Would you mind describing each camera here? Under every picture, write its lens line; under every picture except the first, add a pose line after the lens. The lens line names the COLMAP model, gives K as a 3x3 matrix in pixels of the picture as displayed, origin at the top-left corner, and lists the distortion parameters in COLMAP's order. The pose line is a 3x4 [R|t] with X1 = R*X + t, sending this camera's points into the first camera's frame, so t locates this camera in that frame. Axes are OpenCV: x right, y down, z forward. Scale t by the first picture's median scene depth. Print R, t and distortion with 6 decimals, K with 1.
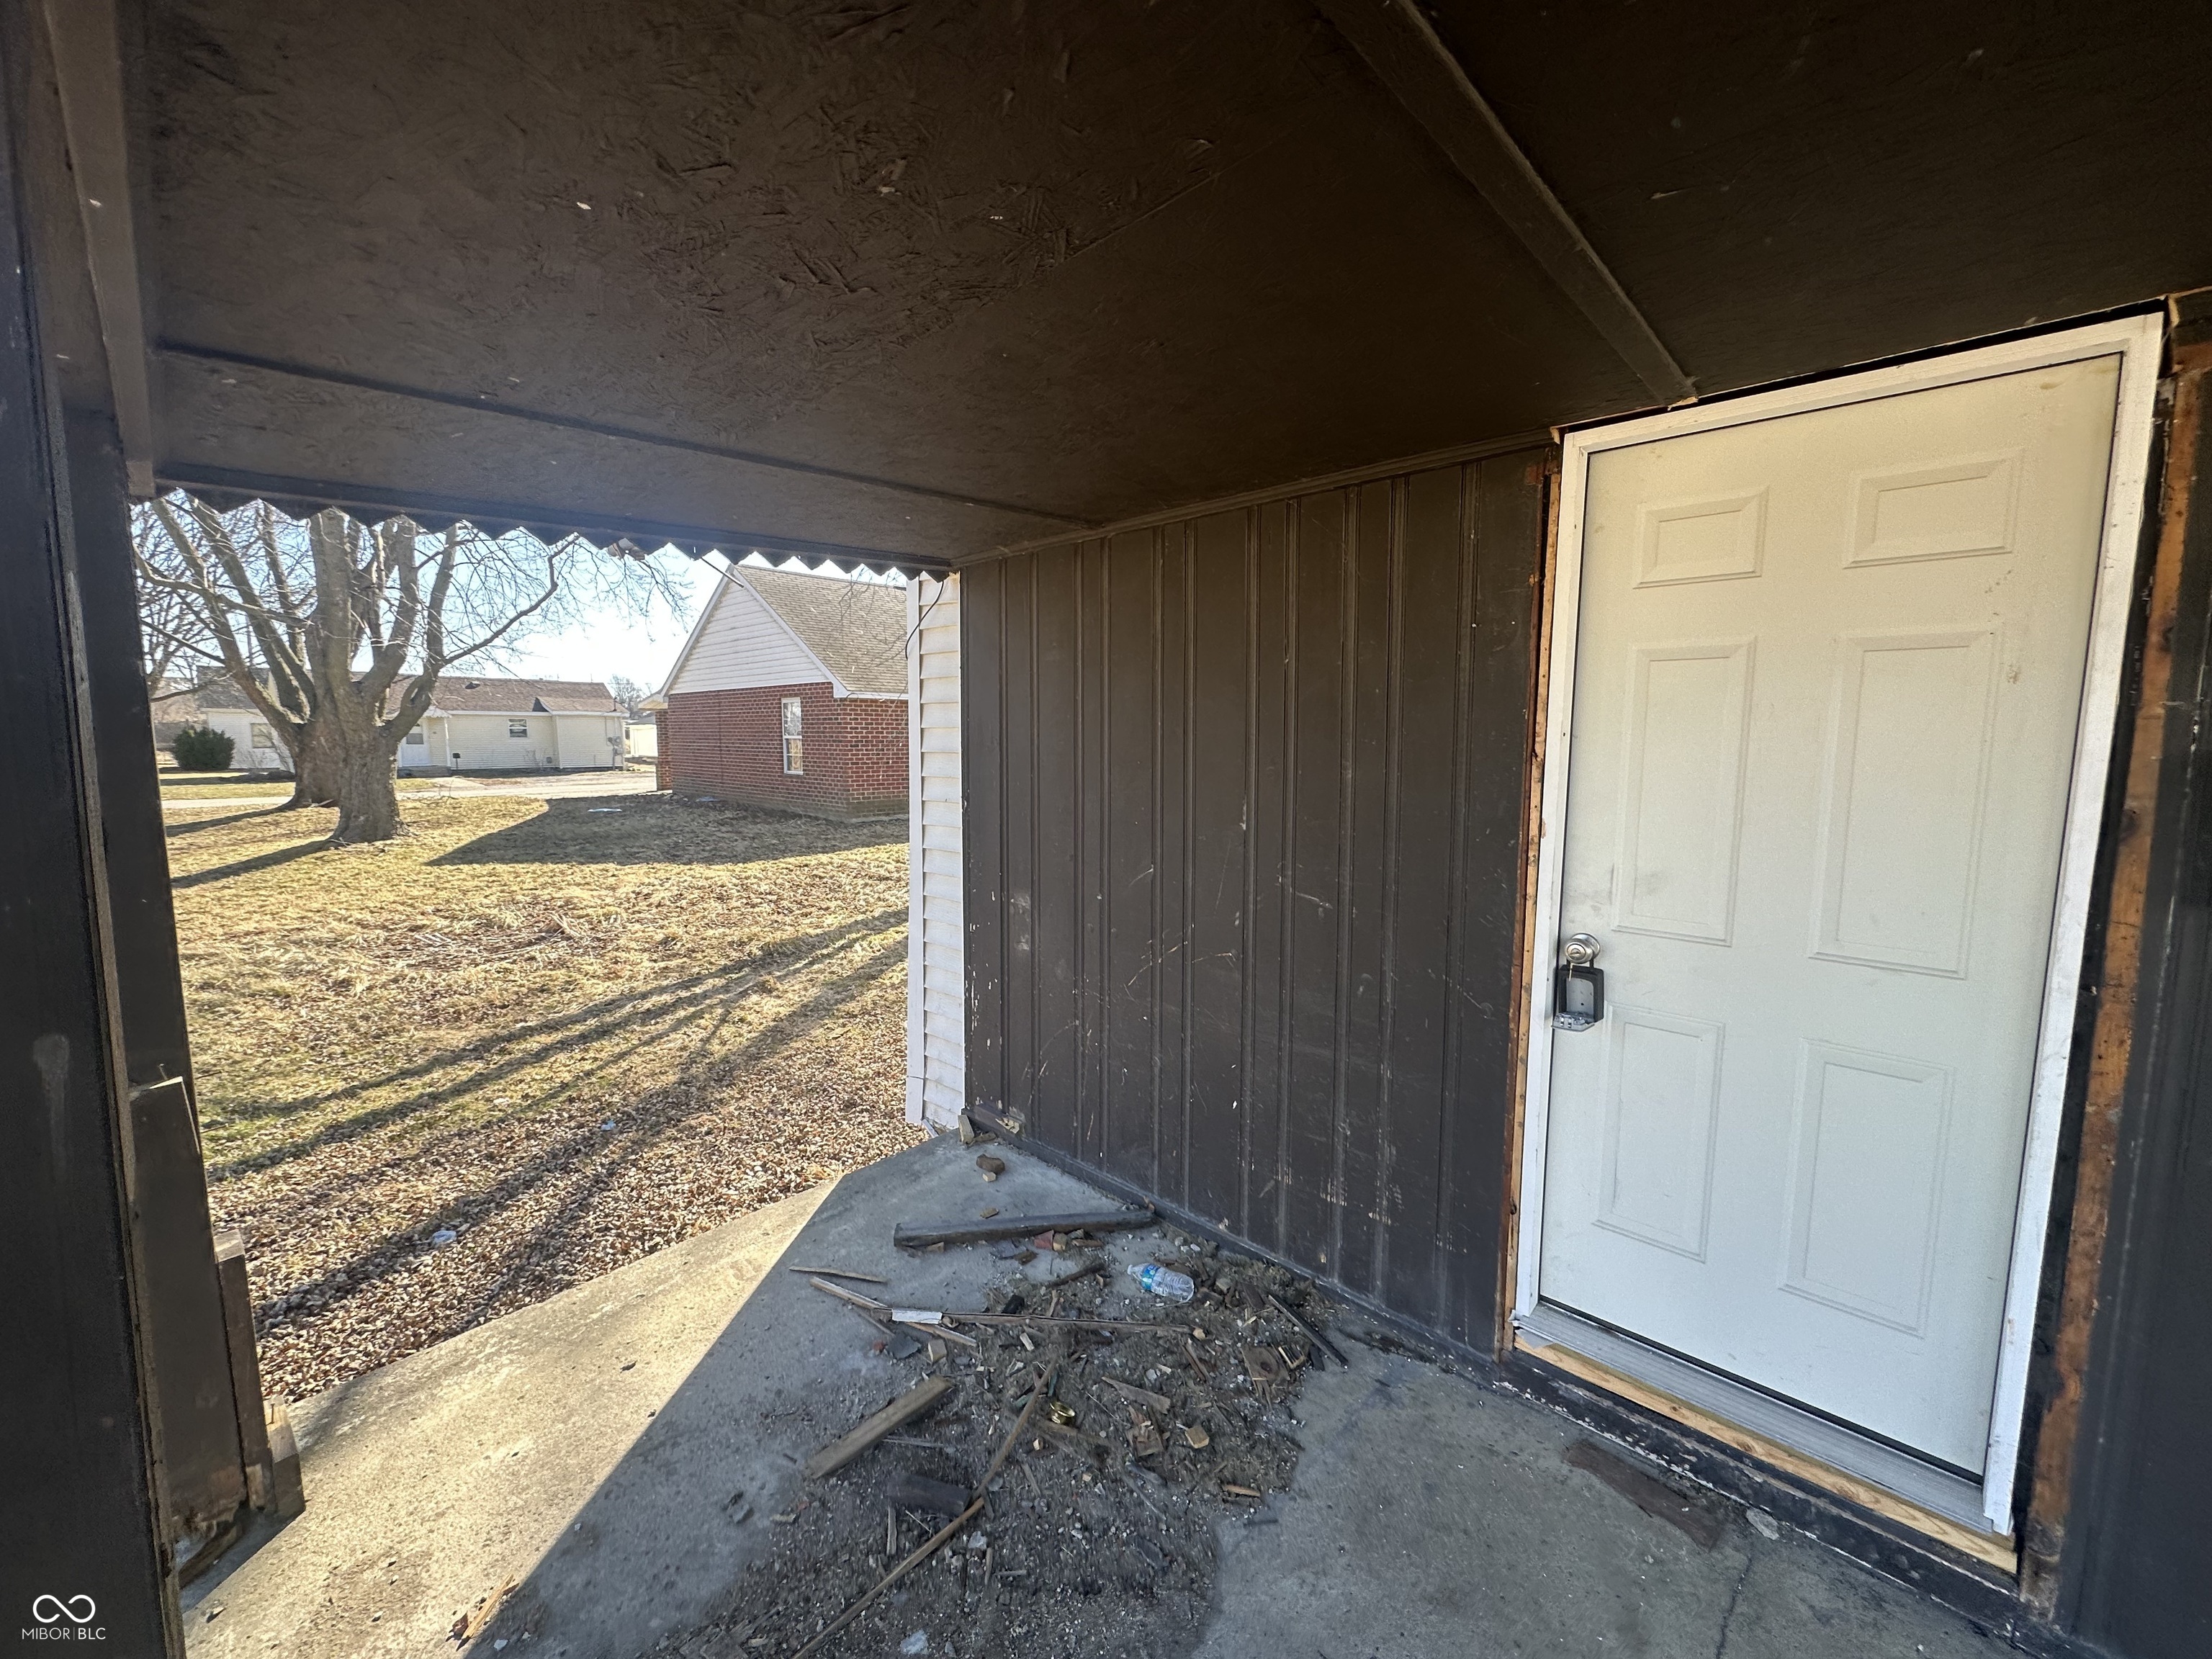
lens RADIAL K [[878.9, 0, 1105.9], [0, 878.9, 828.1], [0, 0, 1]] dist [-0.005458, 0.000843]
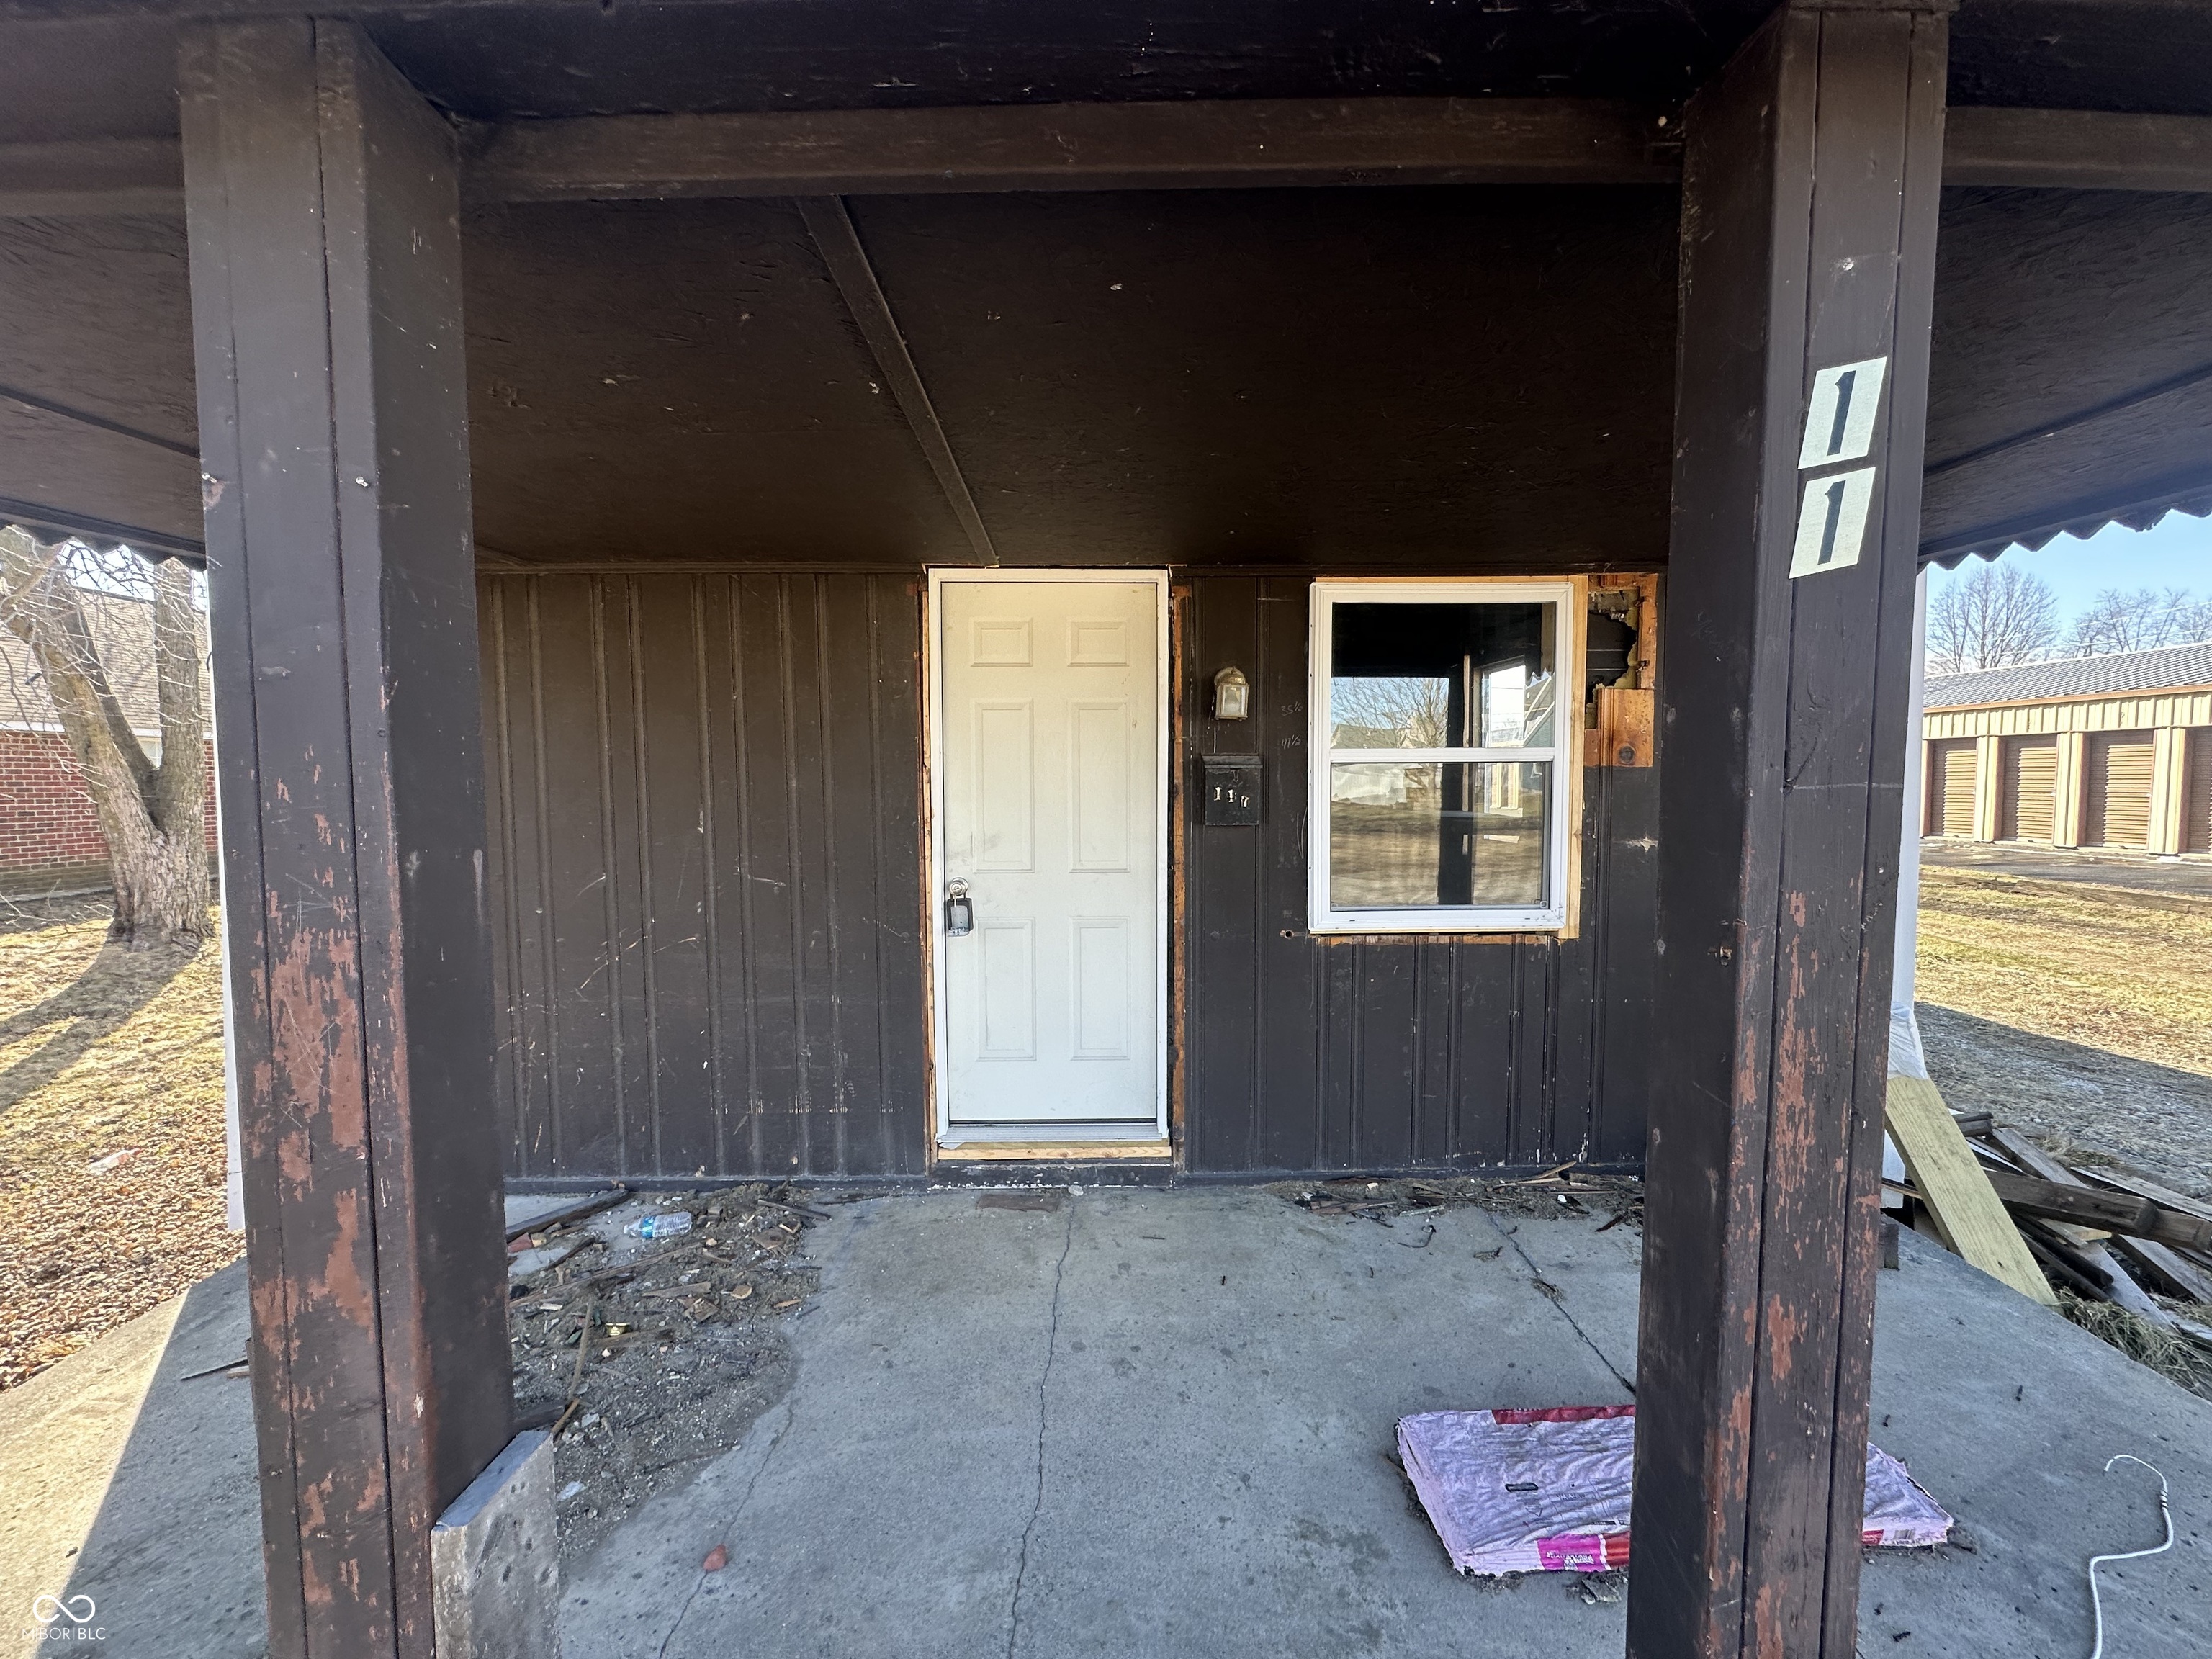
lens RADIAL K [[878.9, 0, 1105.9], [0, 878.9, 828.1], [0, 0, 1]] dist [-0.005458, 0.000843]
pose [[0.712118, -0.045468, 0.700586, -0.344157], [0.082022, 0.996455, -0.018701, 0.074516], [-0.697252, 0.070781, 0.713323, -0.302745]]
